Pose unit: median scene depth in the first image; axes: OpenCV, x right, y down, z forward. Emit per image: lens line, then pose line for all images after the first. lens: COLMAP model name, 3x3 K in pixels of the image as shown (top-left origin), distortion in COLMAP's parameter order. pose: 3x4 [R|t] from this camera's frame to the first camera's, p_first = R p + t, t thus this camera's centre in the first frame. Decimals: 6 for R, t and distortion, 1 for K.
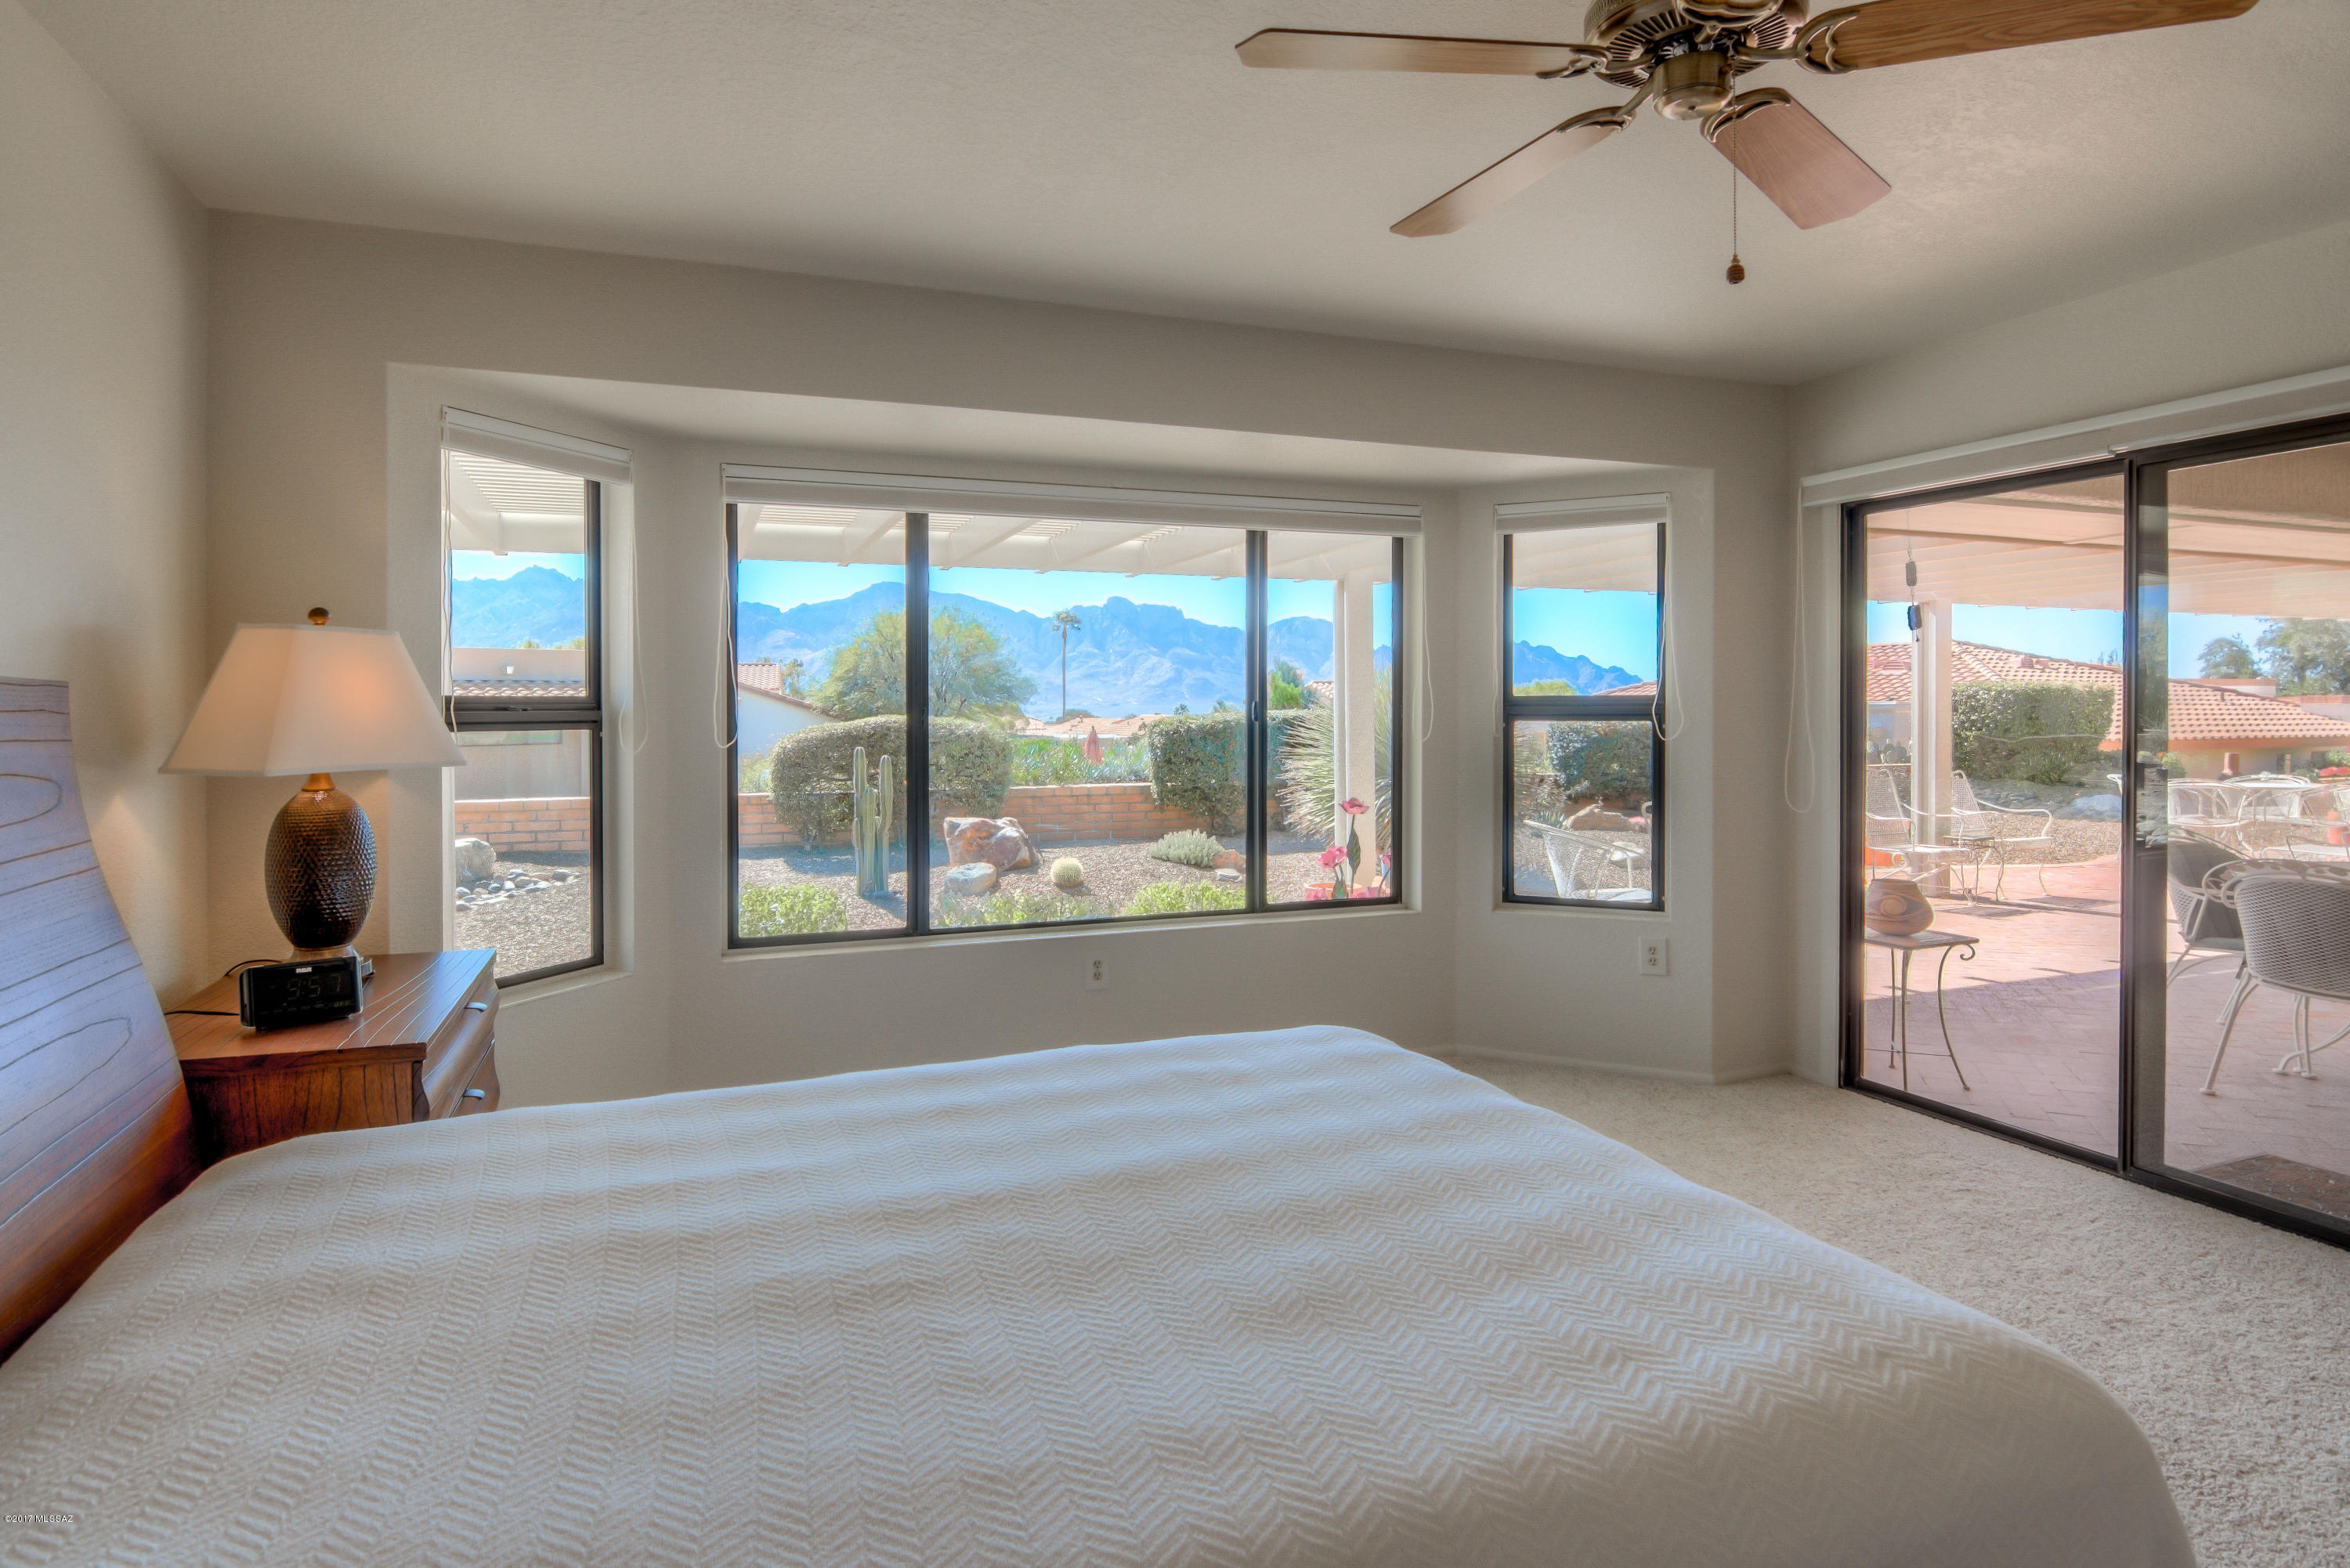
lens RADIAL K [[1260.2, 0, 1134.0], [0, 1260.2, 712.5], [0, 0, 1]] dist [-0.010372, -0.008522]
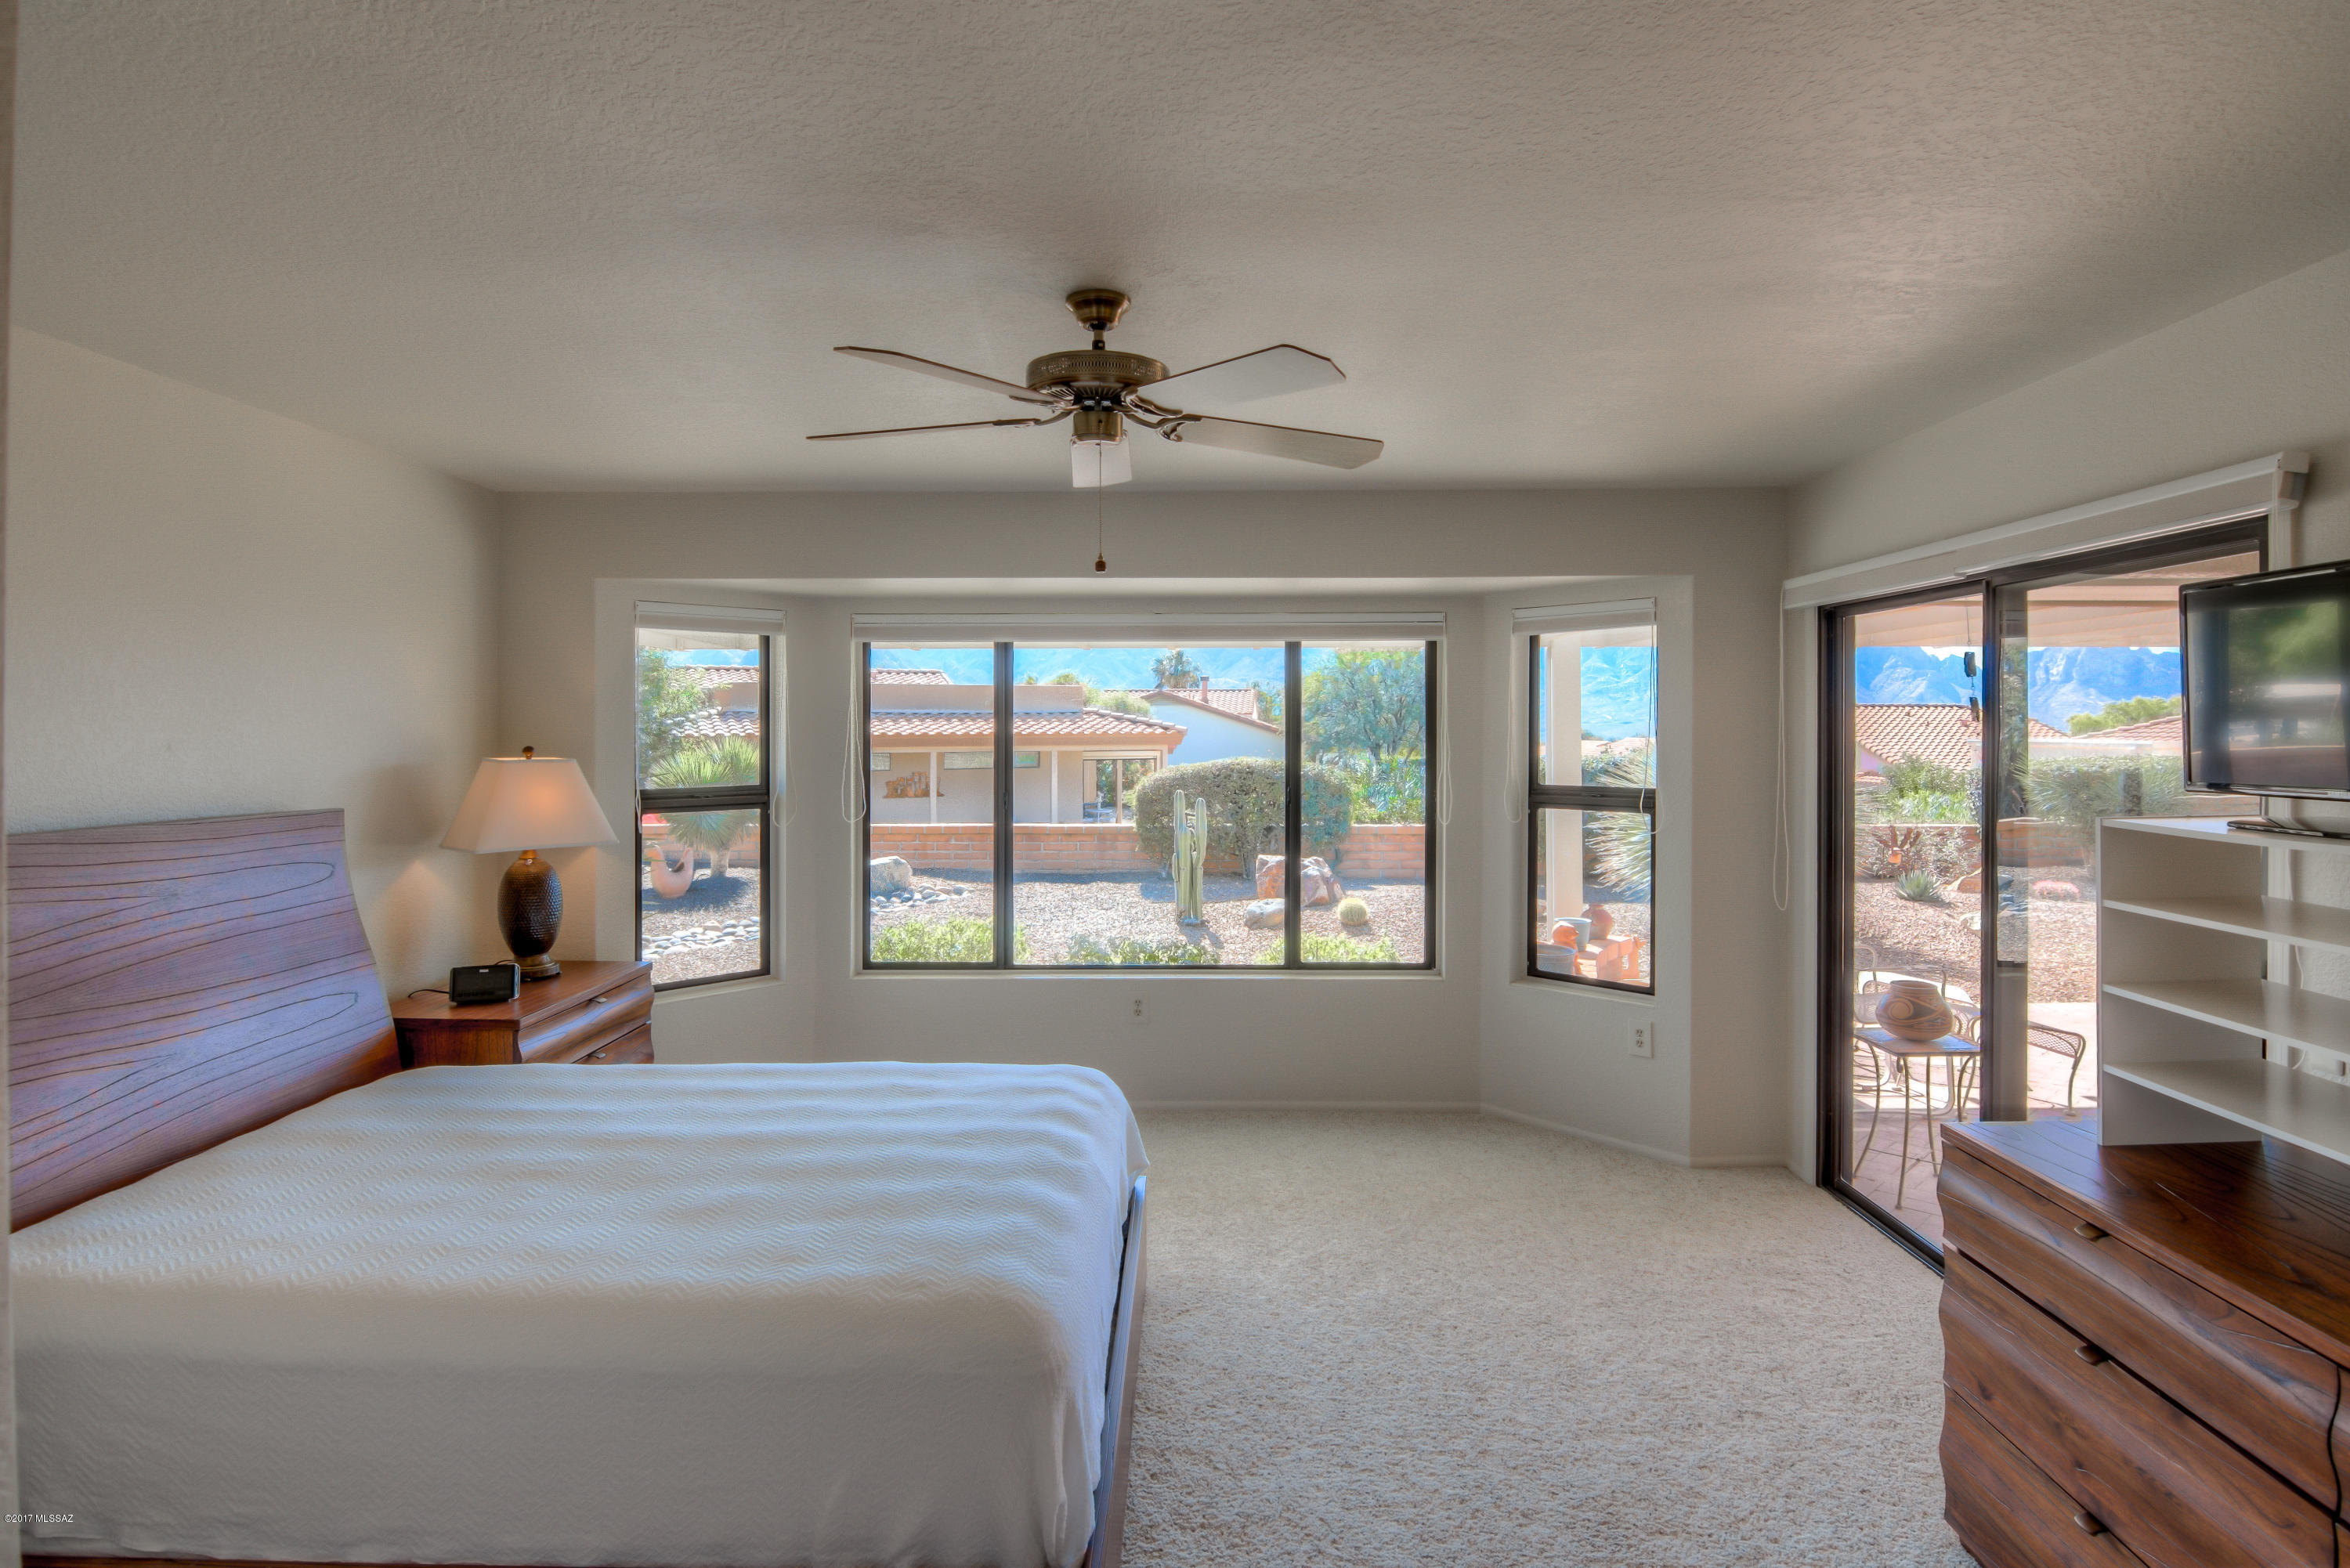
lens RADIAL K [[1260.2, 0, 1151.5], [0, 1260.2, 721.7], [0, 0, 1]] dist [-0.010372, -0.008522]
pose [[0.928635, -0.000827, -0.370994, 0.440141], [-0.001451, 0.999982, -0.005861, -0.066700], [0.370992, 0.005981, 0.928617, -0.133515]]
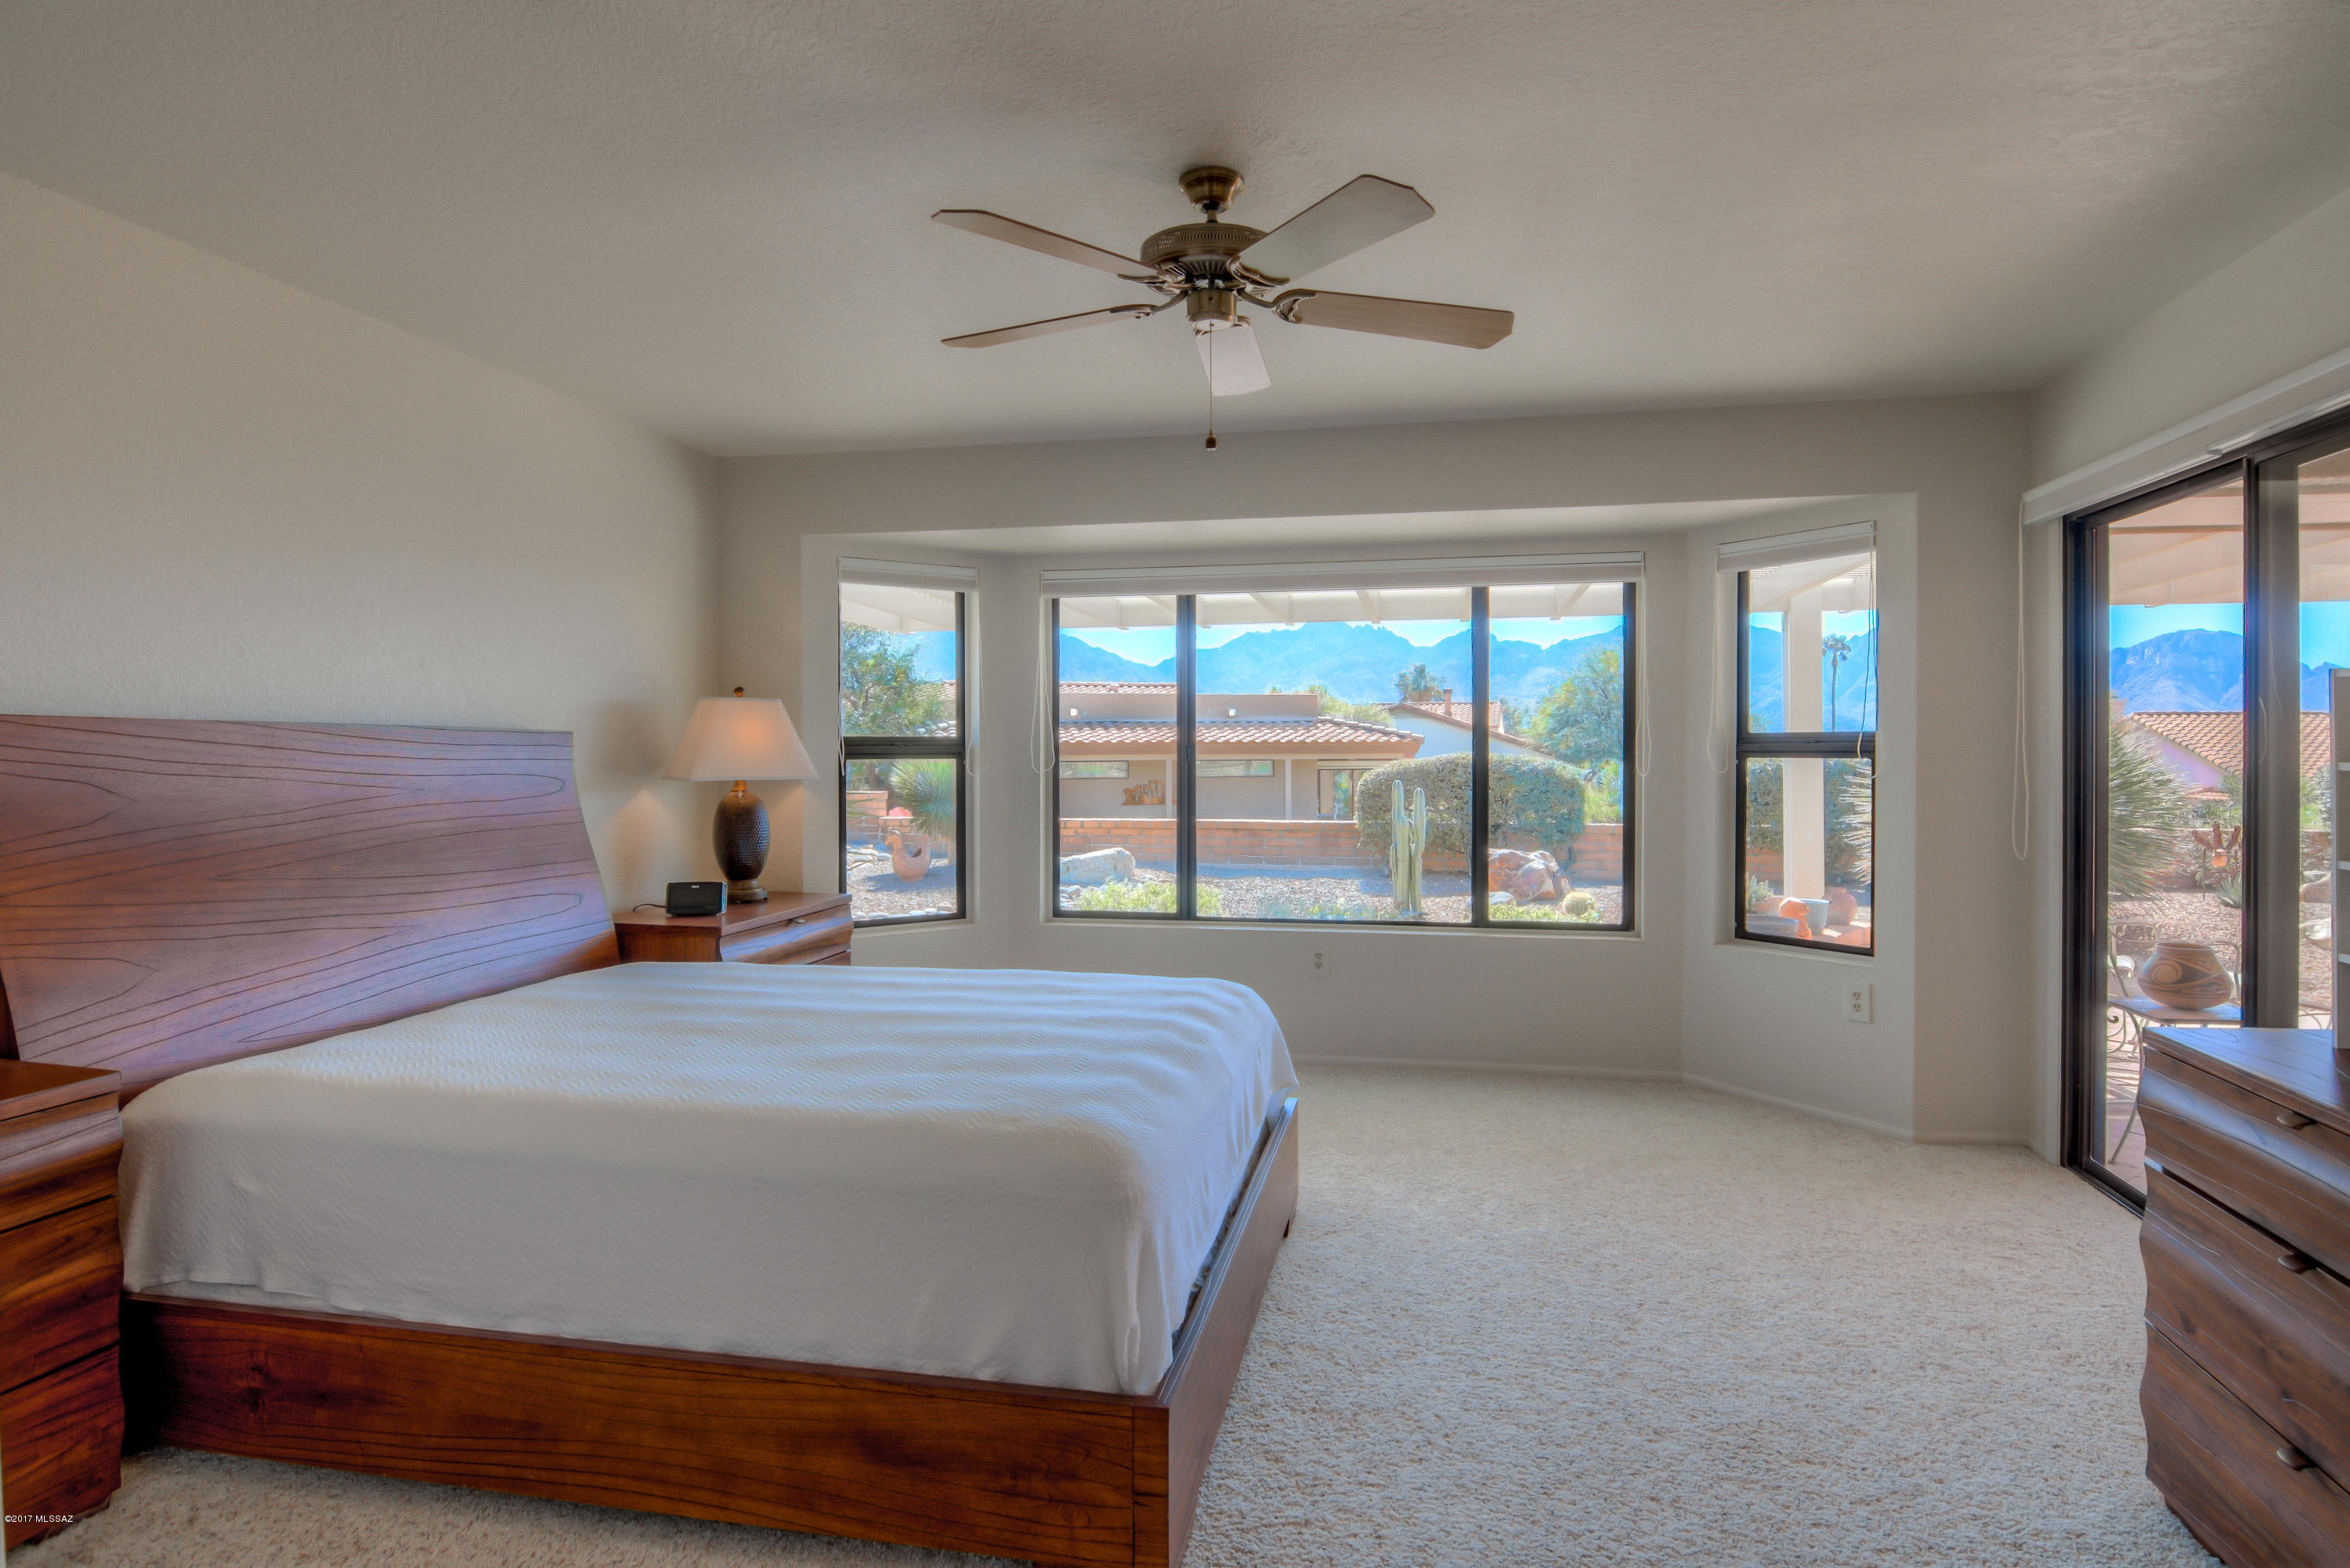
lens RADIAL K [[1260.2, 0, 1161.6], [0, 1260.2, 748.7], [0, 0, 1]] dist [-0.010372, -0.008522]
pose [[0.844182, 0.002779, -0.536050, 0.496615], [-0.003075, 0.999995, 0.000341, 0.000152], [0.536048, 0.001361, 0.844186, -0.107297]]
